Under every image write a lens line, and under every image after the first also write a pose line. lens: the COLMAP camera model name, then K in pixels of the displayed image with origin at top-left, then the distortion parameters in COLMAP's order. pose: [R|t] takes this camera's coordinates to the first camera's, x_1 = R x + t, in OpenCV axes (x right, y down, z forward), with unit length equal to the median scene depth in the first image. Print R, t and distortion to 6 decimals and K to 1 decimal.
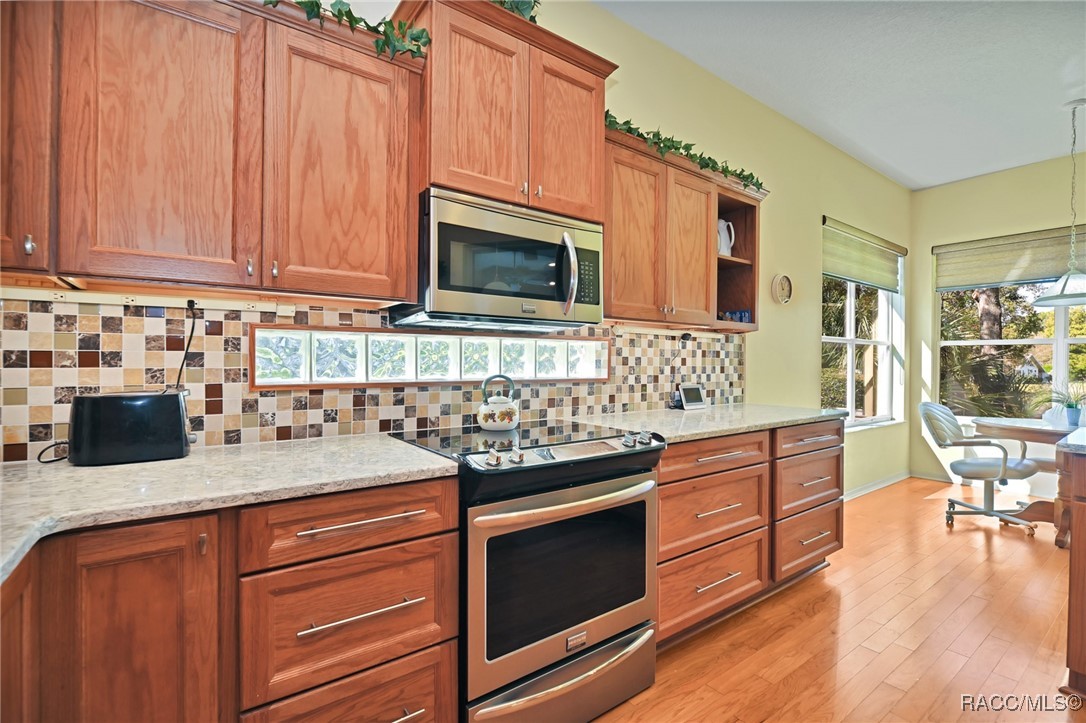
lens RADIAL K [[482.8, 0, 566.5], [0, 482.8, 362.4], [0, 0, 1]] dist [-0.010037, -0.002720]
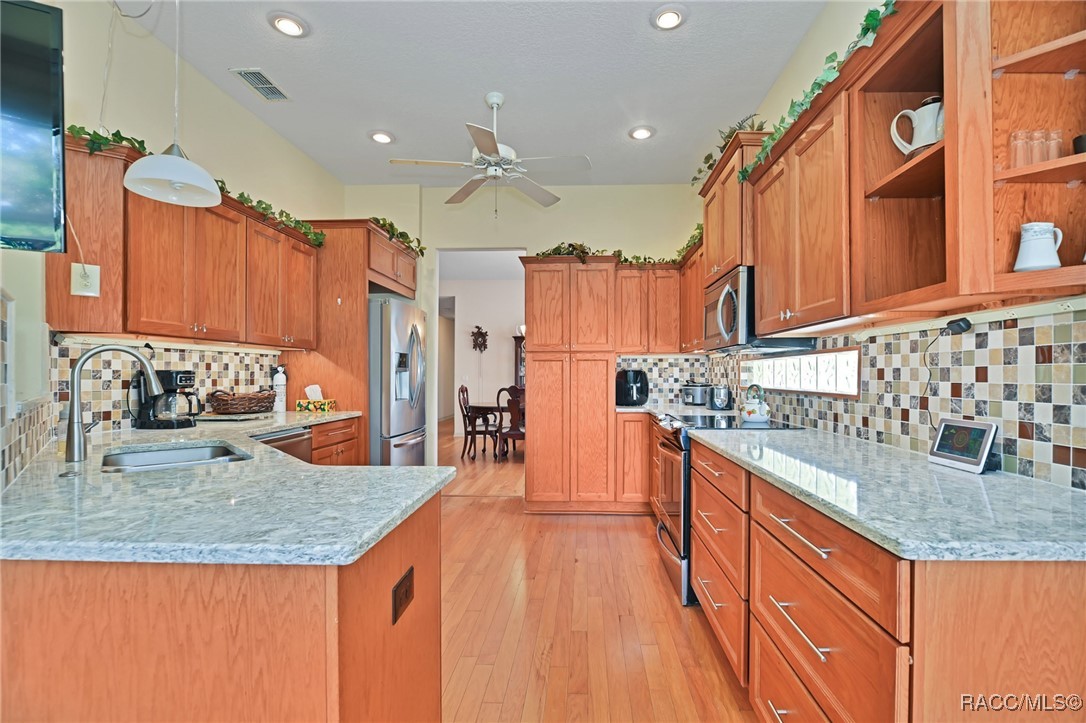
lens RADIAL K [[482.8, 0, 567.2], [0, 482.8, 377.3], [0, 0, 1]] dist [-0.010037, -0.002720]
pose [[-0.627394, -0.002898, -0.778696, 0.953805], [-0.005824, 0.999983, 0.000971, 0.004096], [0.778680, 0.005144, -0.627400, 1.046645]]
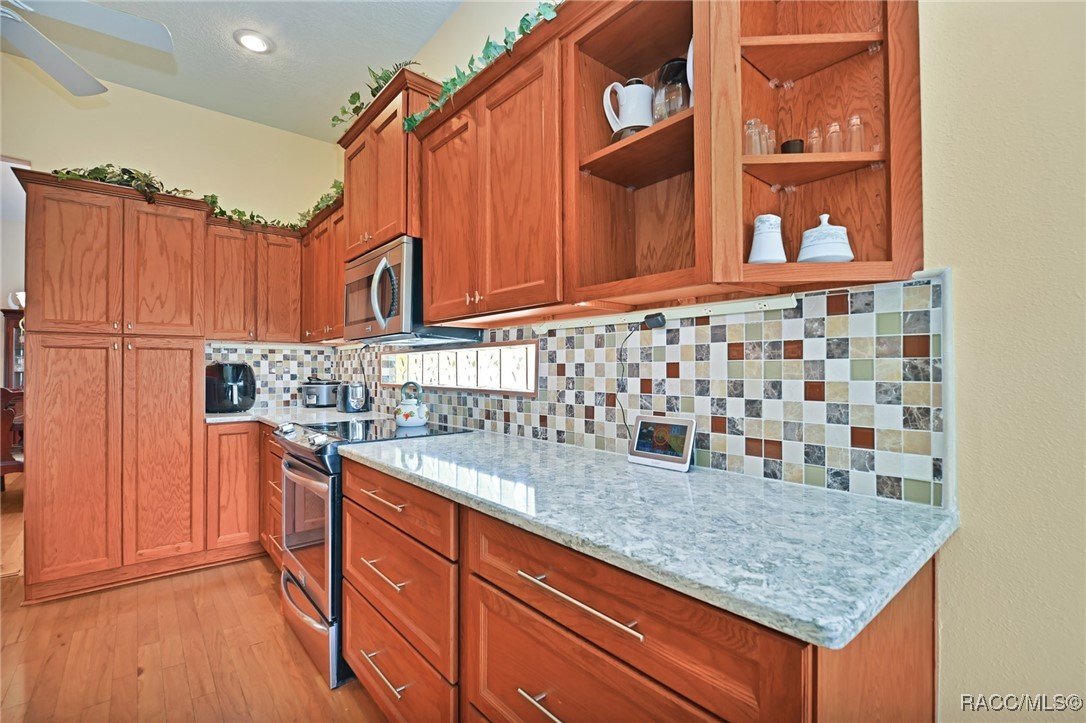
lens RADIAL K [[482.8, 0, 535.5], [0, 482.8, 365.9], [0, 0, 1]] dist [-0.010037, -0.002720]
pose [[0.051321, -0.013982, -0.998584, 0.783301], [-0.000482, 0.999902, -0.014026, 0.001560], [0.998682, 0.001201, 0.051309, 0.892975]]
